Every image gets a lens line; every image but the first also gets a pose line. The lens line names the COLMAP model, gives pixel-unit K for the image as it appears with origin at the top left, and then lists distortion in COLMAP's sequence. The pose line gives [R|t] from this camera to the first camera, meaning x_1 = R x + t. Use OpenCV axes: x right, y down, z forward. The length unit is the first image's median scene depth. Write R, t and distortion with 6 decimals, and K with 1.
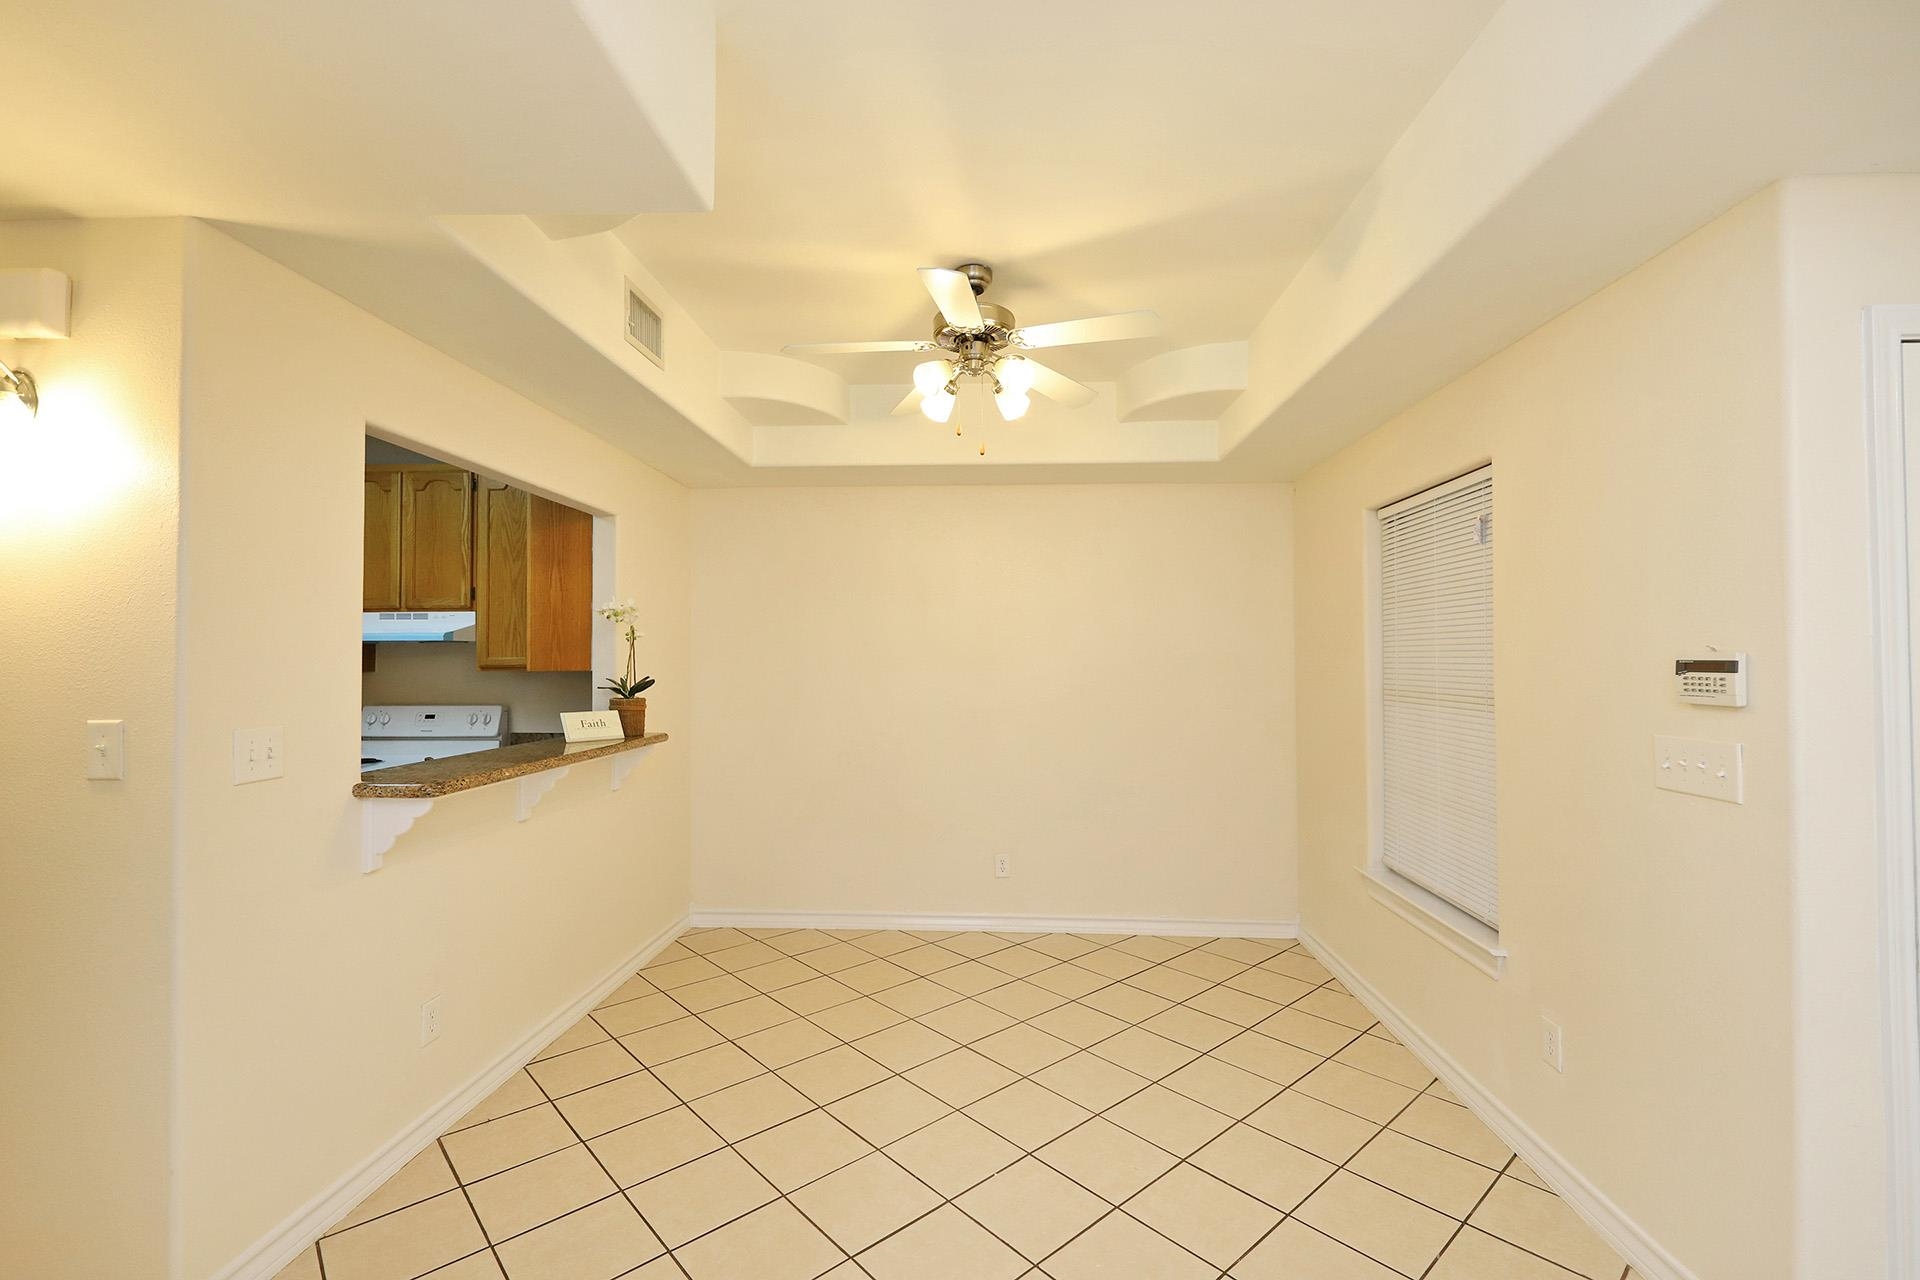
lens RADIAL K [[829.8, 0, 962.1], [0, 829.8, 642.6], [0, 0, 1]] dist [0.019435, -0.008249]
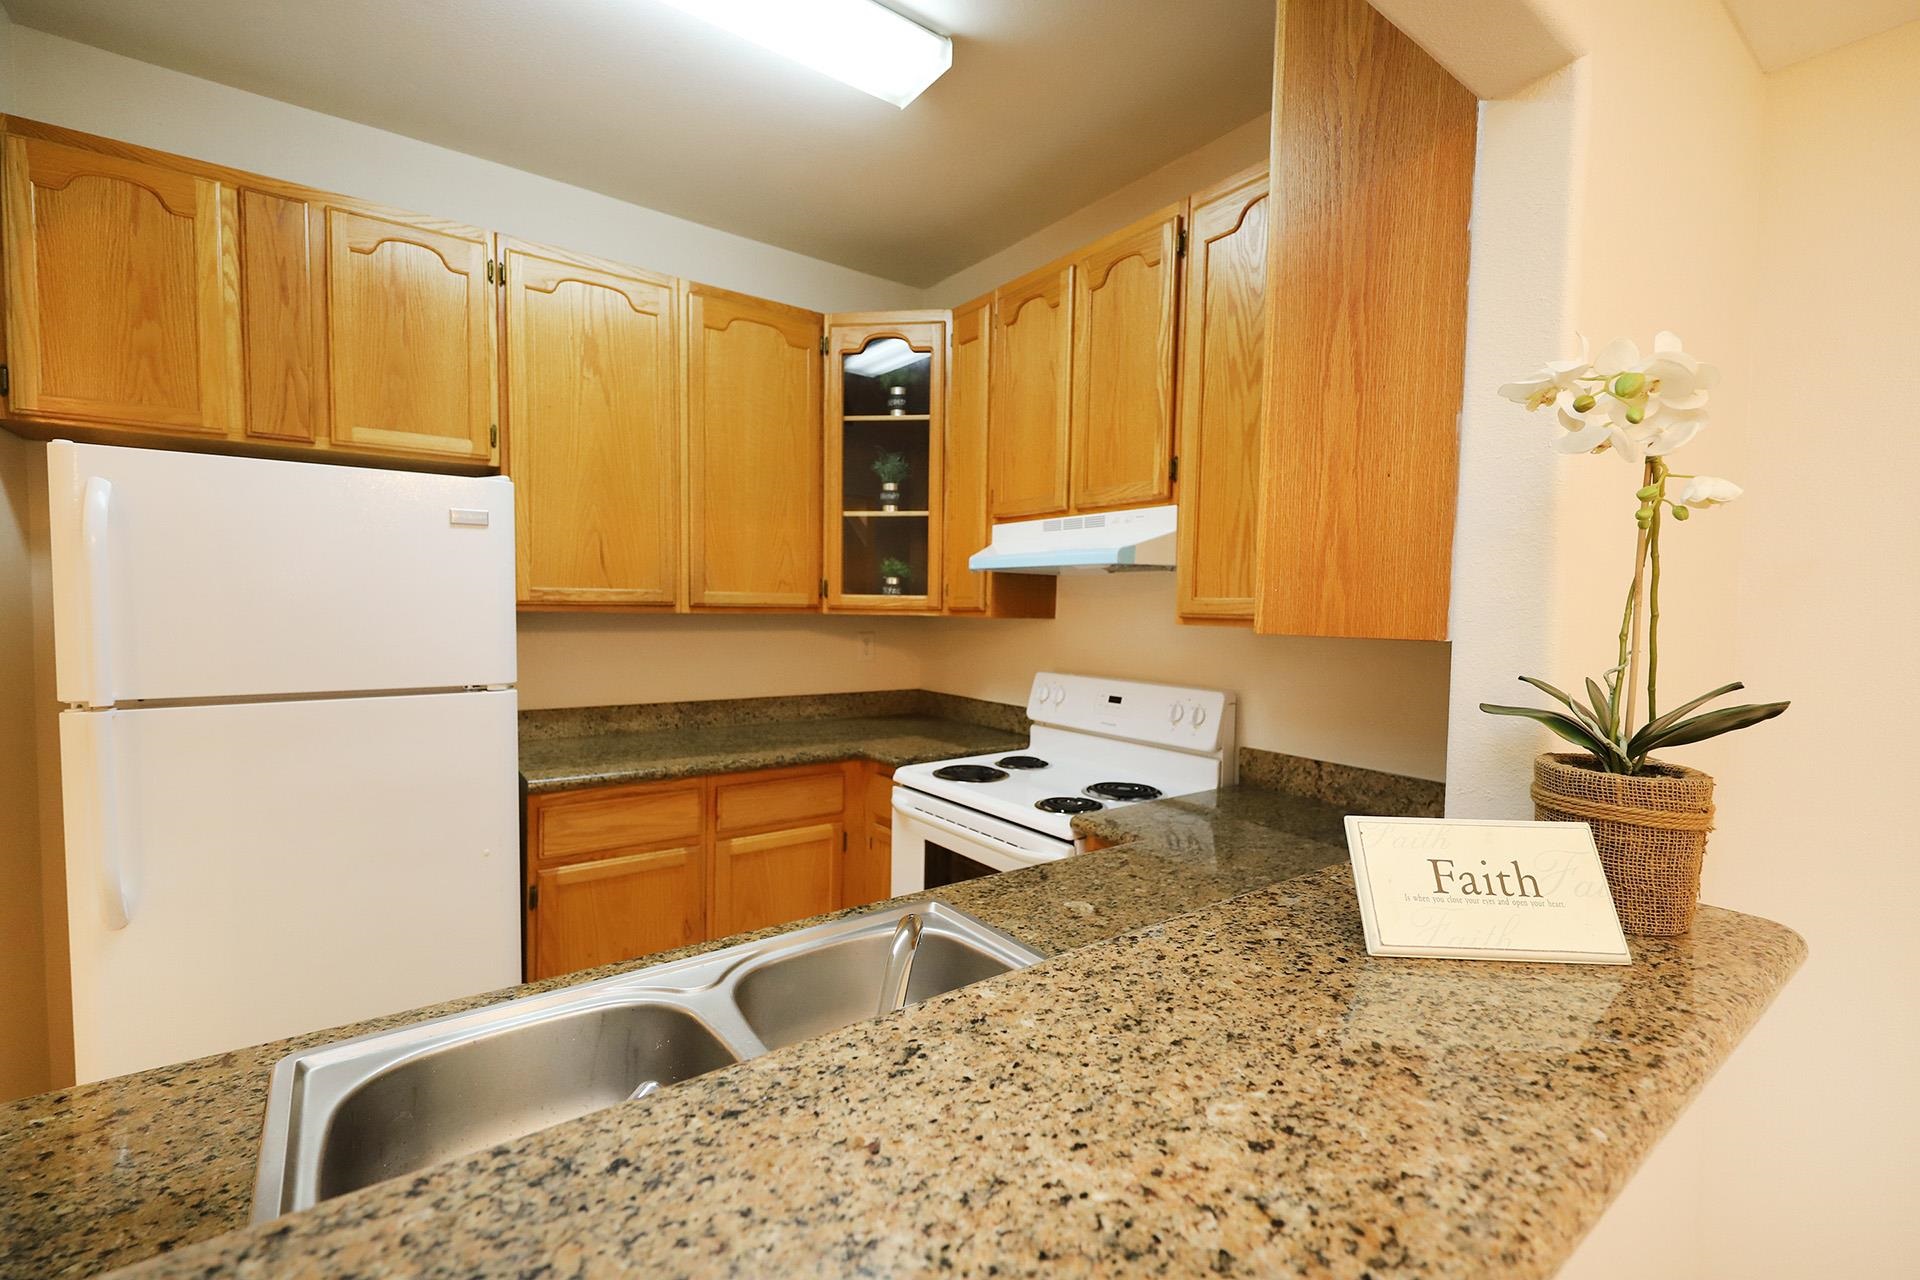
lens RADIAL K [[817.5, 0, 960.0], [0, 817.5, 640.0], [0, 0, 1]] dist [0.012736, -0.000219]
pose [[0.638210, 0.050435, -0.768209, -0.329132], [-0.004455, 0.998077, 0.061826, 0.015784], [0.769850, -0.036035, 0.637207, 0.673171]]
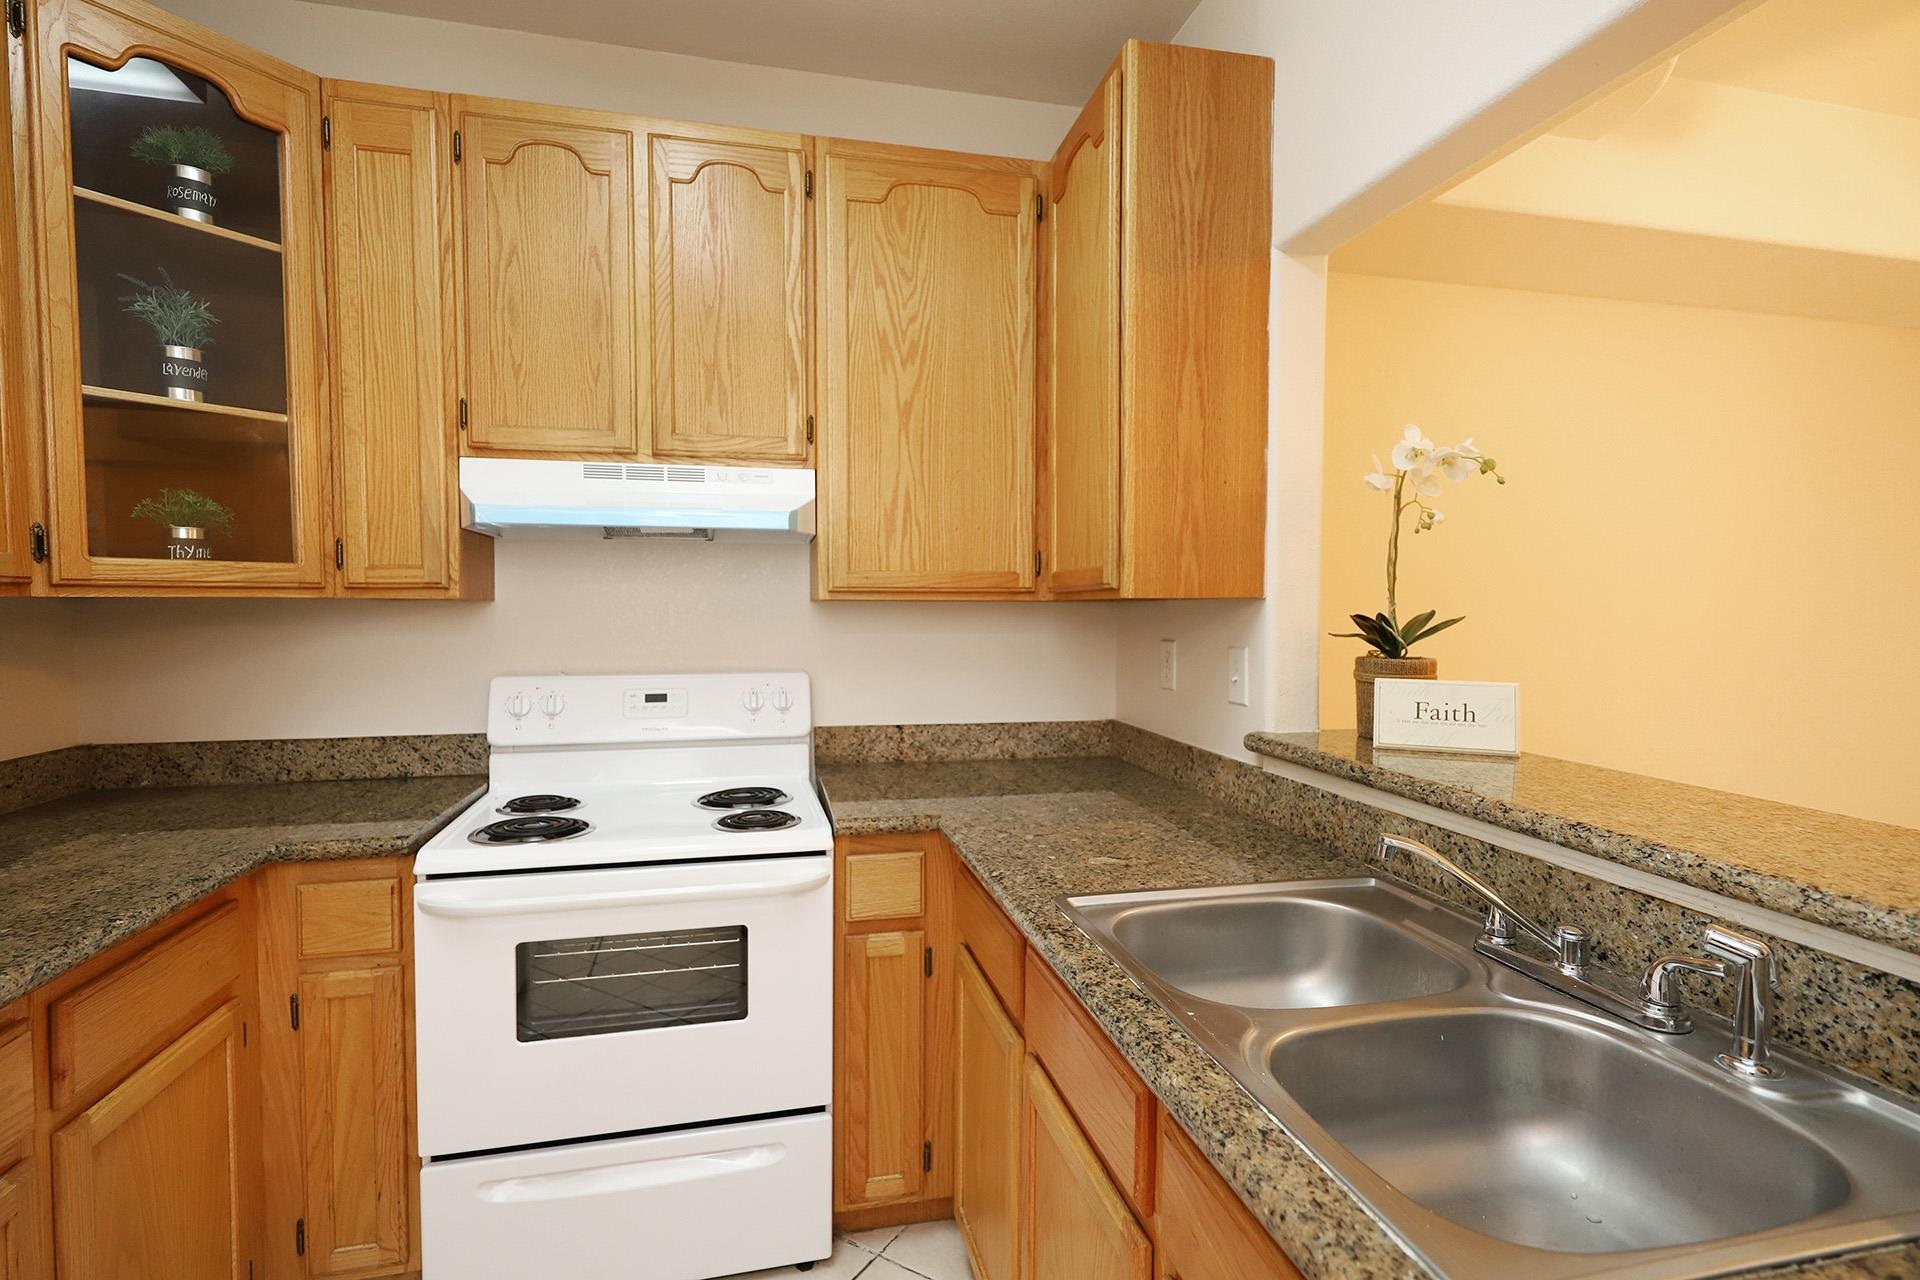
lens RADIAL K [[932.6, 0, 960.0], [0, 932.6, 640.0], [0, 0, 1]] dist [0.016575, -0.000263]
pose [[0.959566, -0.003627, 0.281459, -0.747536], [-0.013137, 0.998250, 0.057652, 0.029496], [-0.281176, -0.059018, 0.957840, 0.552320]]
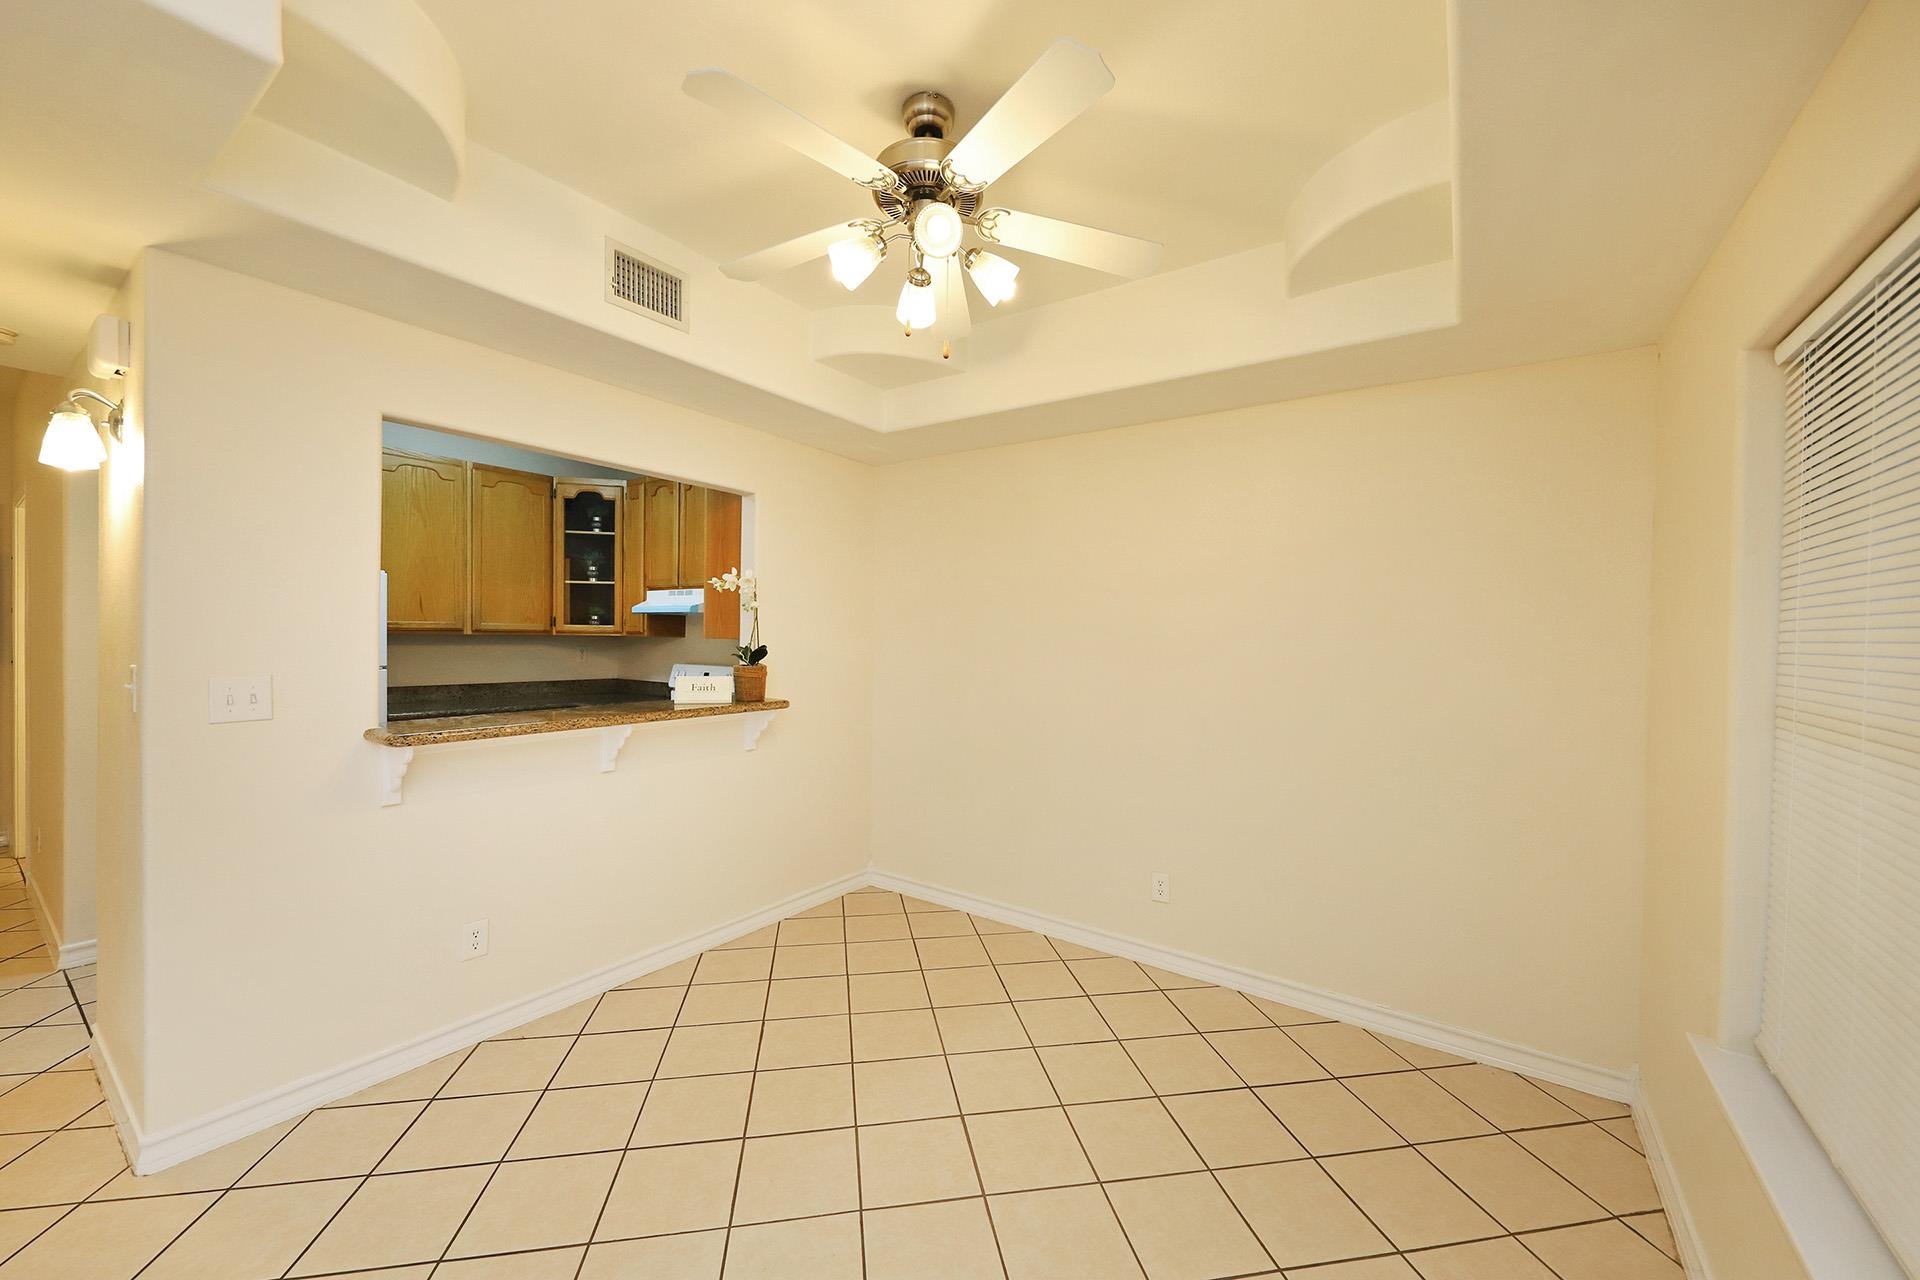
lens RADIAL K [[723.2, 0, 962.0], [0, 723.2, 643.3], [0, 0, 1]] dist [0.006941, -0.000191]
pose [[0.852035, 0.022602, -0.522996, 0.294728], [-0.008739, 0.999542, 0.028959, 0.010292], [0.523411, -0.020104, 0.851843, 0.346019]]
